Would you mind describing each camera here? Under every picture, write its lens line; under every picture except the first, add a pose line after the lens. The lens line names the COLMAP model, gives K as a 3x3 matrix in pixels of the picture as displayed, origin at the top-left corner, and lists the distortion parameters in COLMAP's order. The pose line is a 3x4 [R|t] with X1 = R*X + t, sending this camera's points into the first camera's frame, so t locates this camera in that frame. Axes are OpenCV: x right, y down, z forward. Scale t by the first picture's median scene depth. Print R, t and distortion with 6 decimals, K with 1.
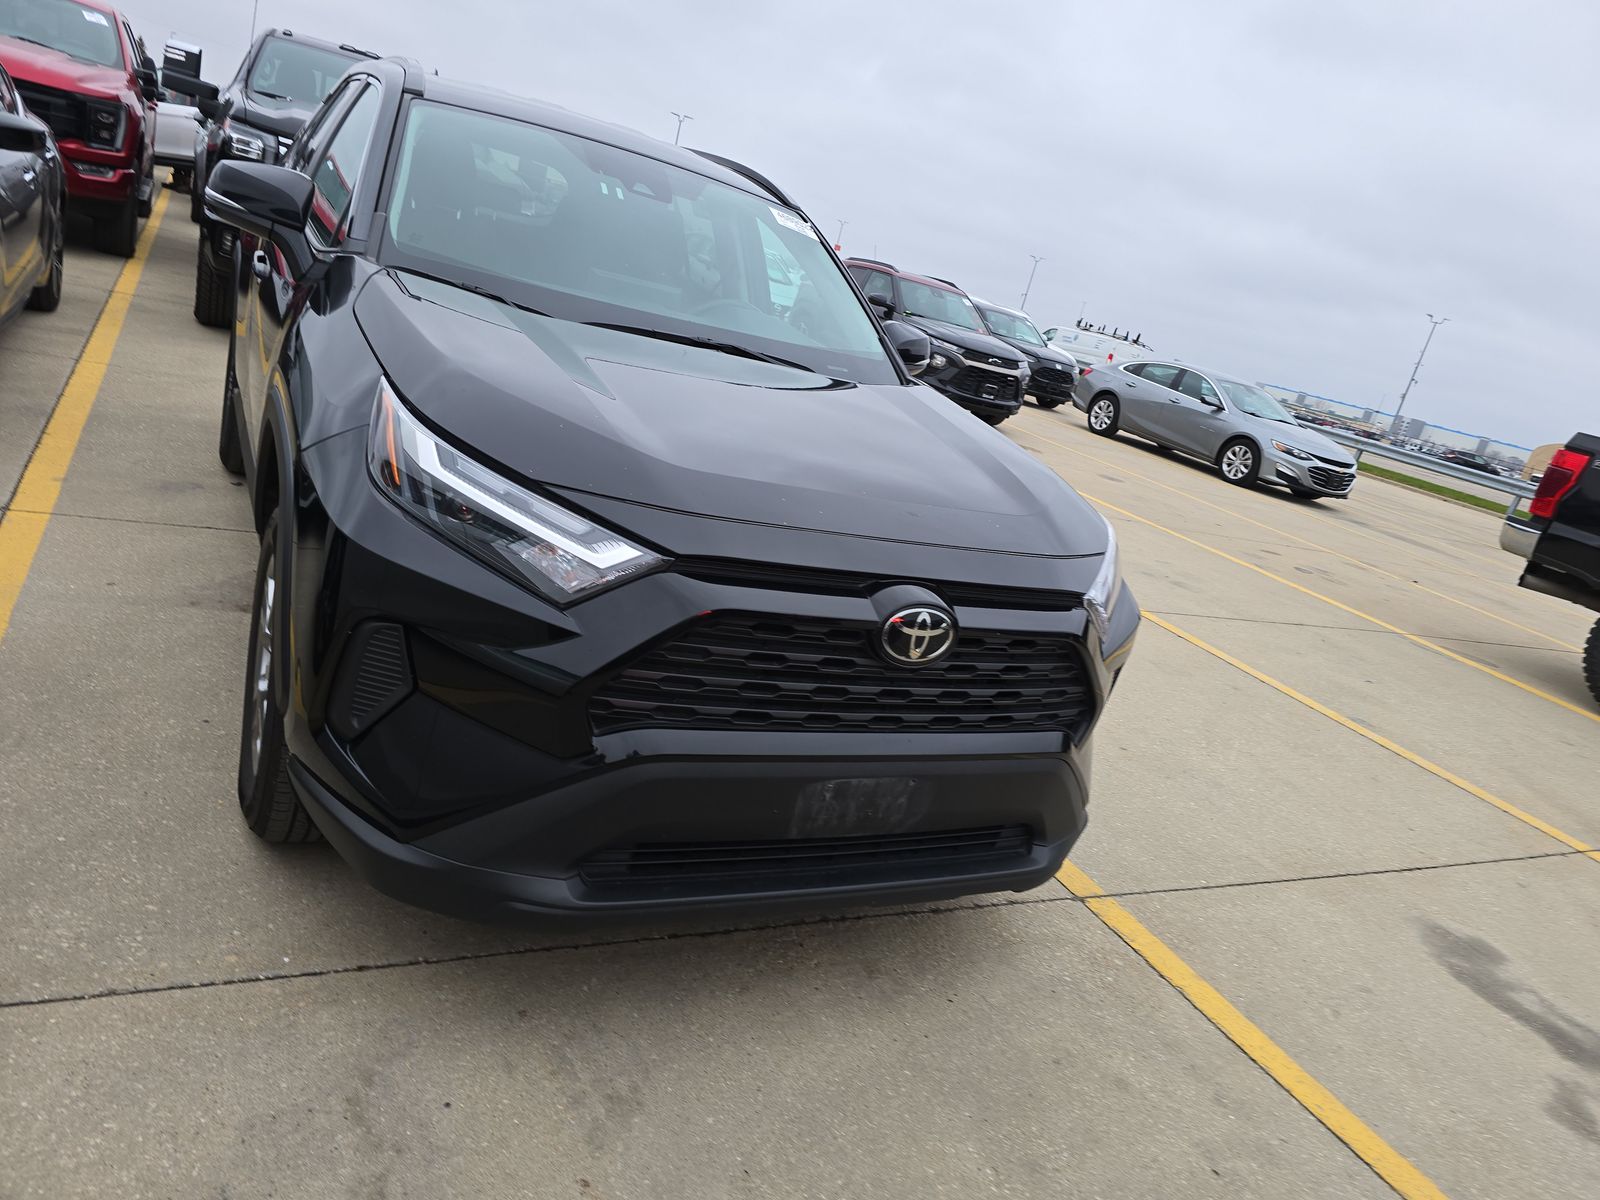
lens RADIAL K [[1076.0, 0, 812.2], [0, 1076.0, 571.9], [0, 0, 1]] dist [0.045886, -0.043529]
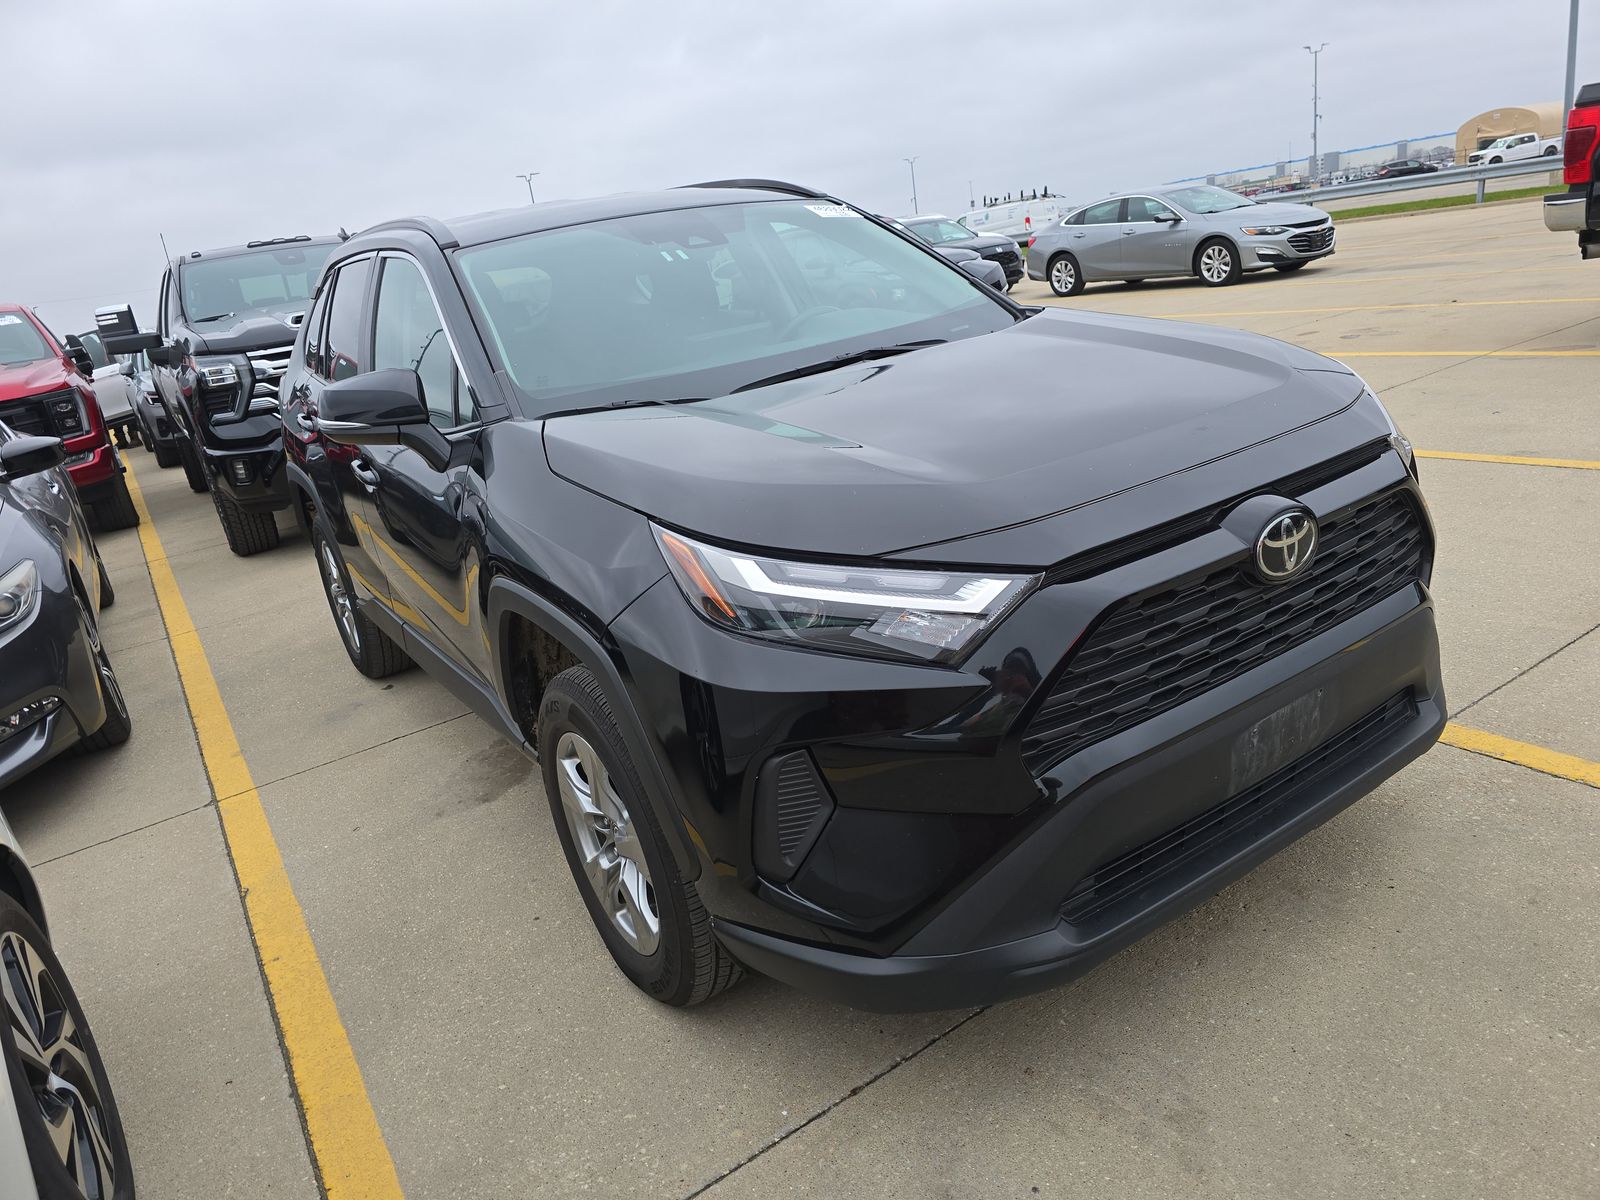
lens RADIAL K [[1076.0, 0, 785.2], [0, 1076.0, 576.5], [0, 0, 1]] dist [0.045886, -0.043529]
pose [[0.916329, -0.398741, -0.036693, -0.167834], [0.399506, 0.916586, 0.016299, -0.063680], [0.027133, -0.029594, 0.999194, 0.030692]]
